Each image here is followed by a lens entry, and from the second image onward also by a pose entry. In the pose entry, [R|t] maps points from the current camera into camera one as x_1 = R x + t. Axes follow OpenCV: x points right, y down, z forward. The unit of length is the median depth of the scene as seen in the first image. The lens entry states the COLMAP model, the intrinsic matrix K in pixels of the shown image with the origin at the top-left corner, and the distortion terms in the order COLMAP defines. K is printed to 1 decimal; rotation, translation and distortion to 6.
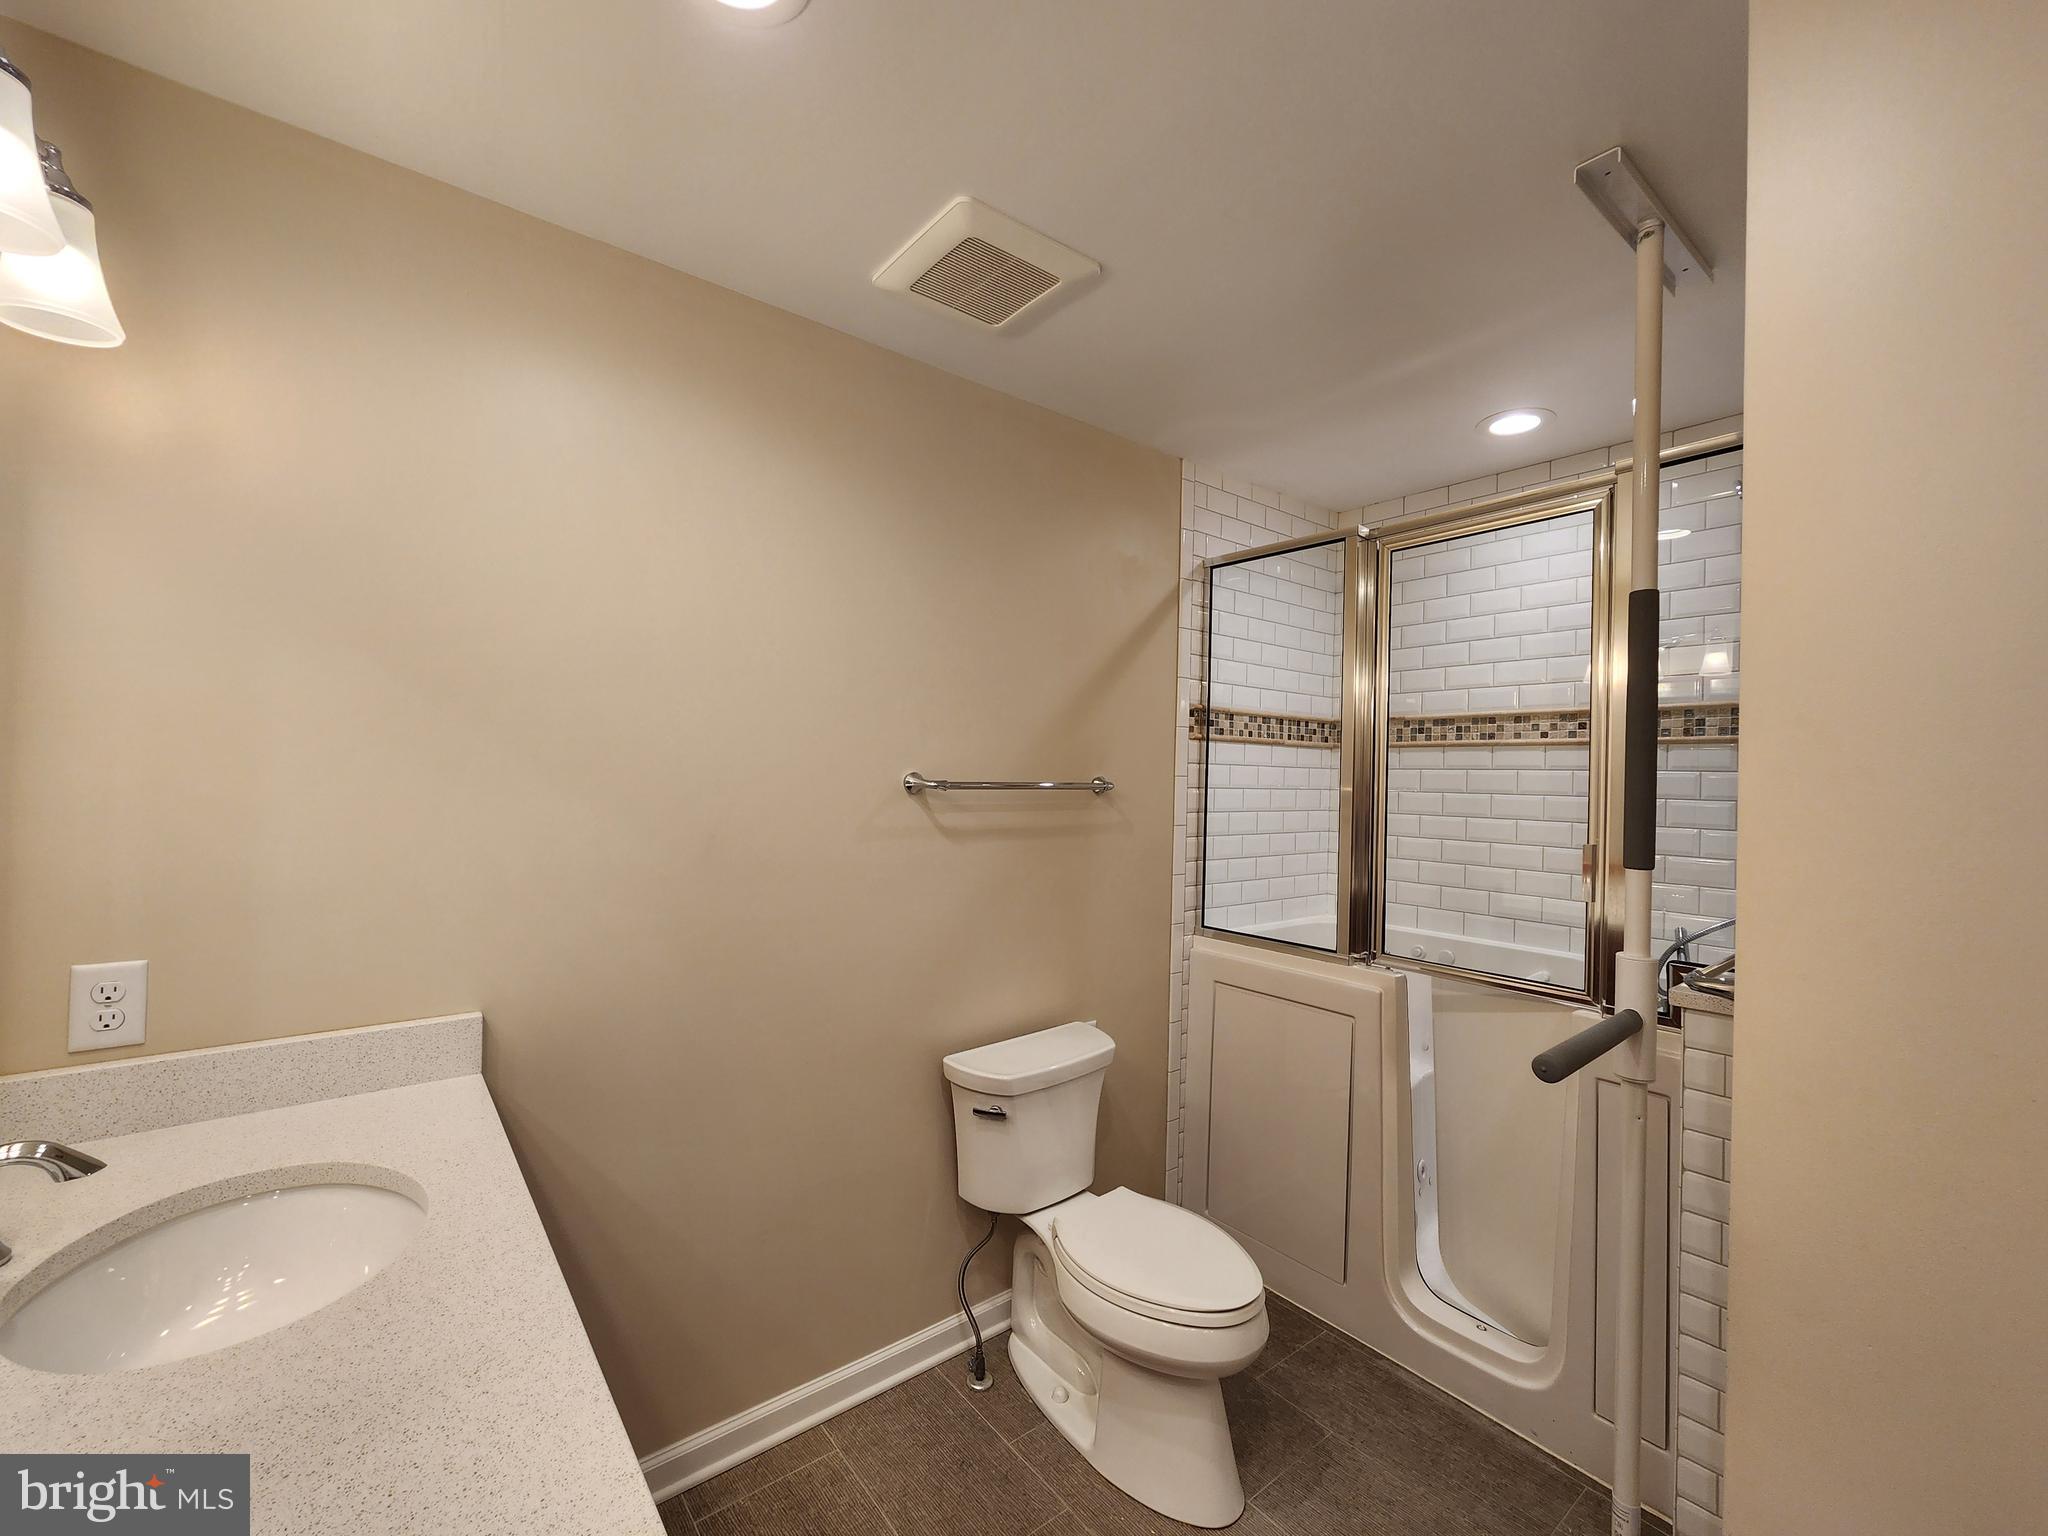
lens RADIAL K [[837.4, 0, 1024.2], [0, 837.4, 774.3], [0, 0, 1]] dist [0.000456, 0.000184]
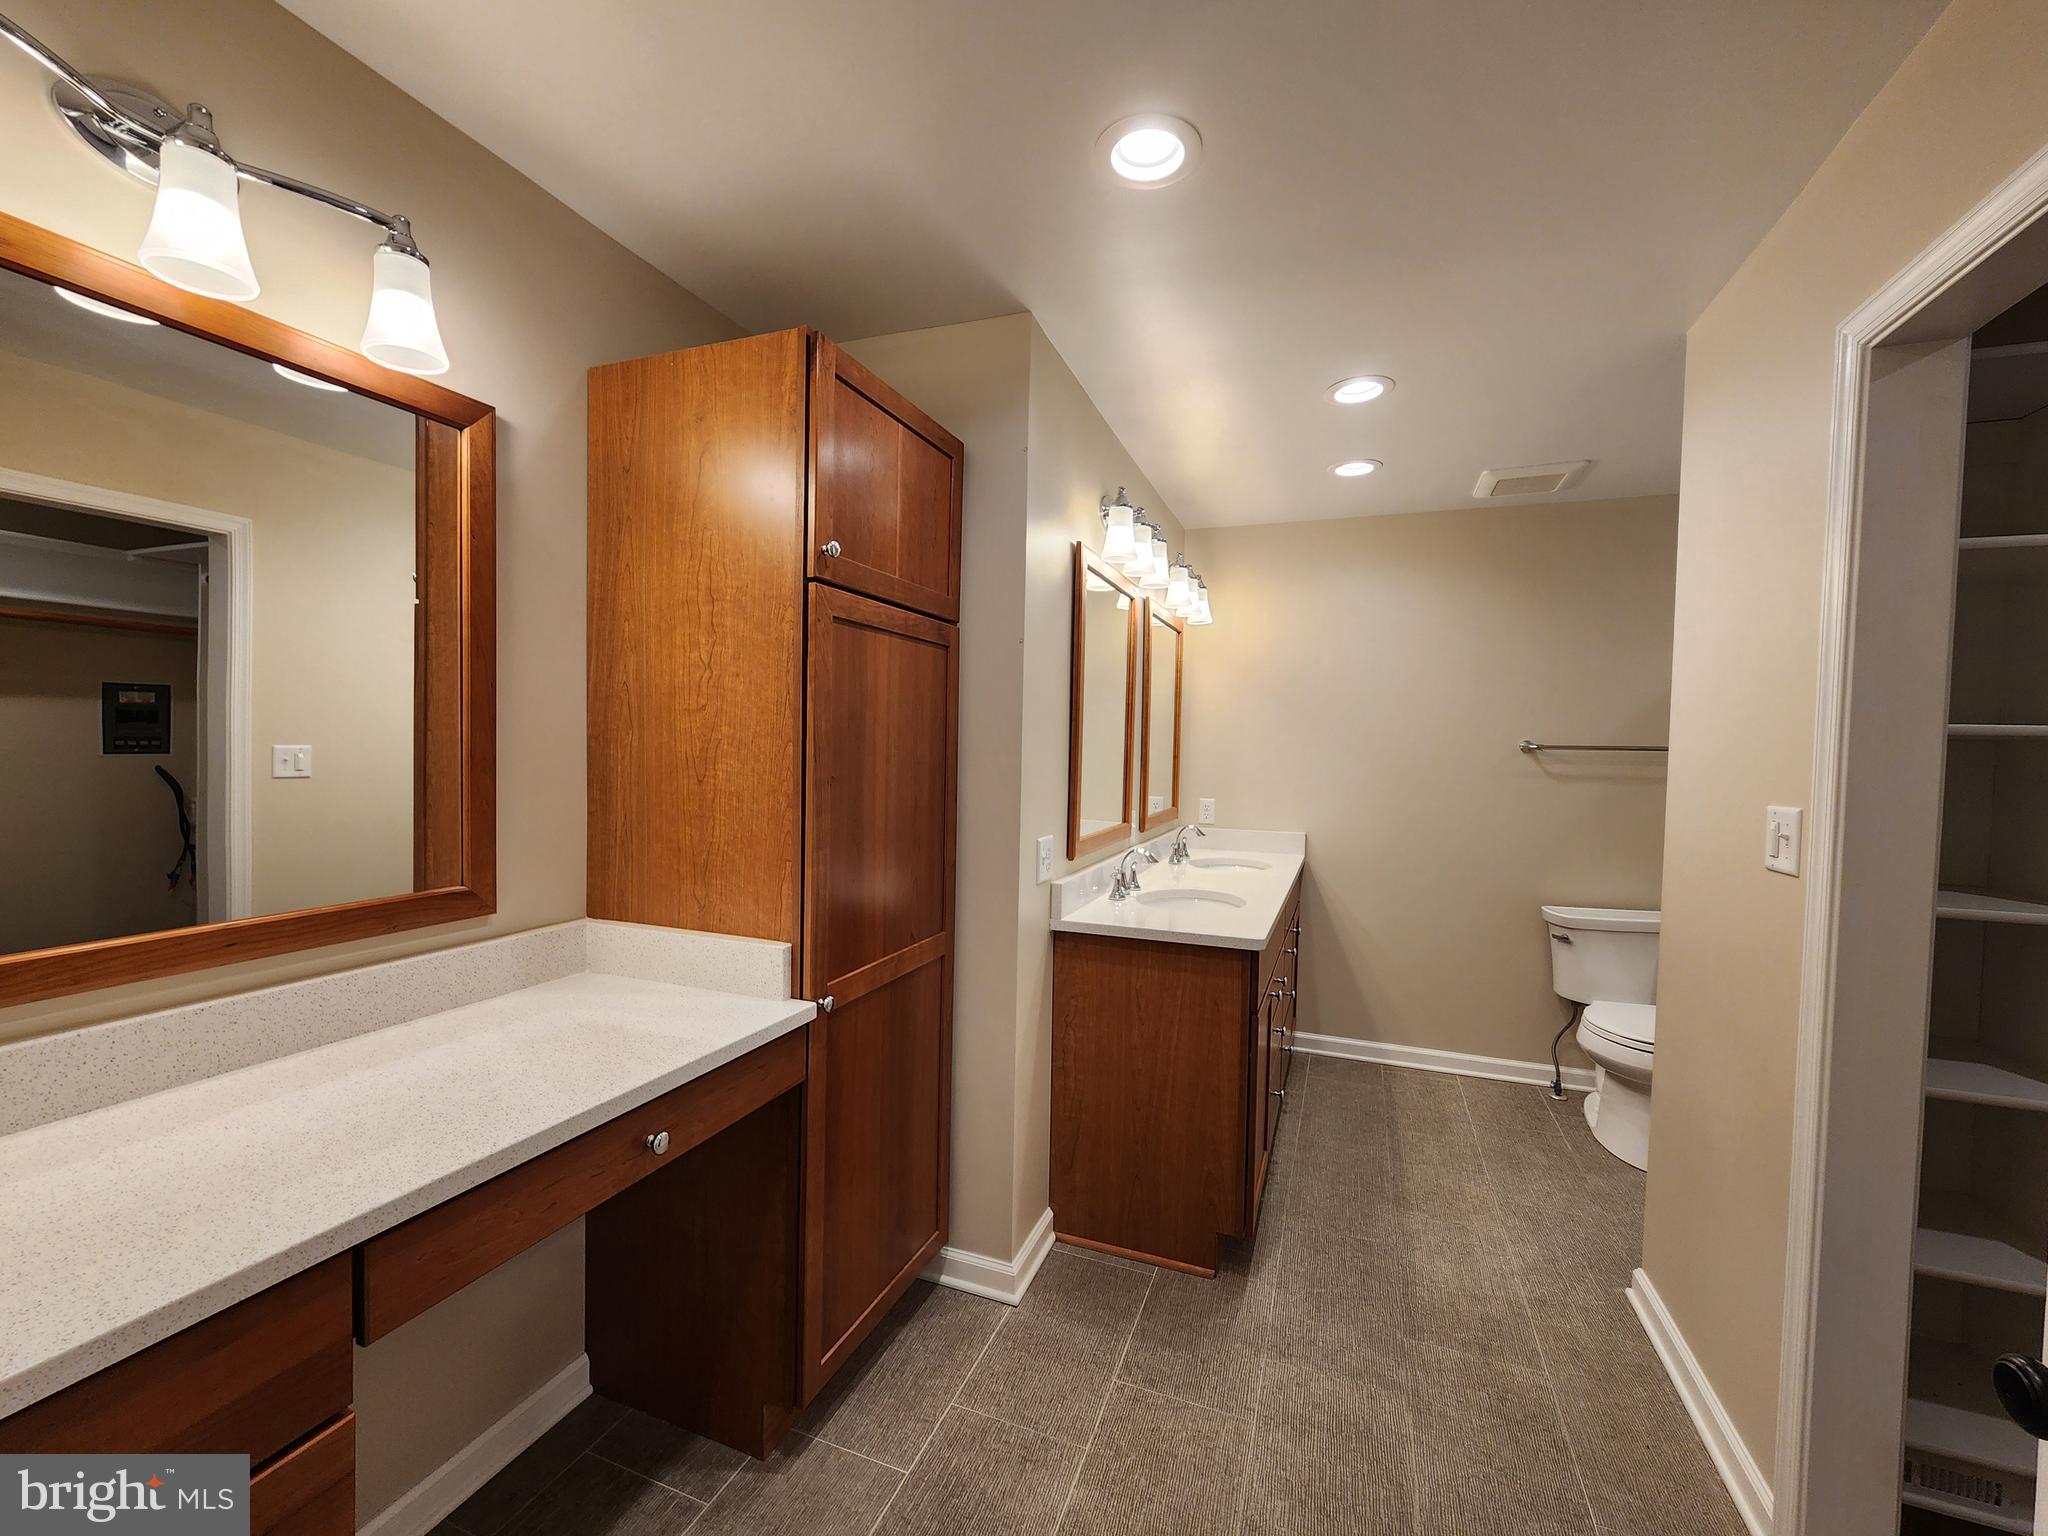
lens RADIAL K [[837.4, 0, 1024.2], [0, 837.4, 774.3], [0, 0, 1]] dist [0.000456, 0.000184]
pose [[0.520814, 0.024732, -0.853312, 0.821419], [-0.011294, 0.999692, 0.022081, 0.042422], [0.853595, -0.001863, 0.520933, -0.814990]]
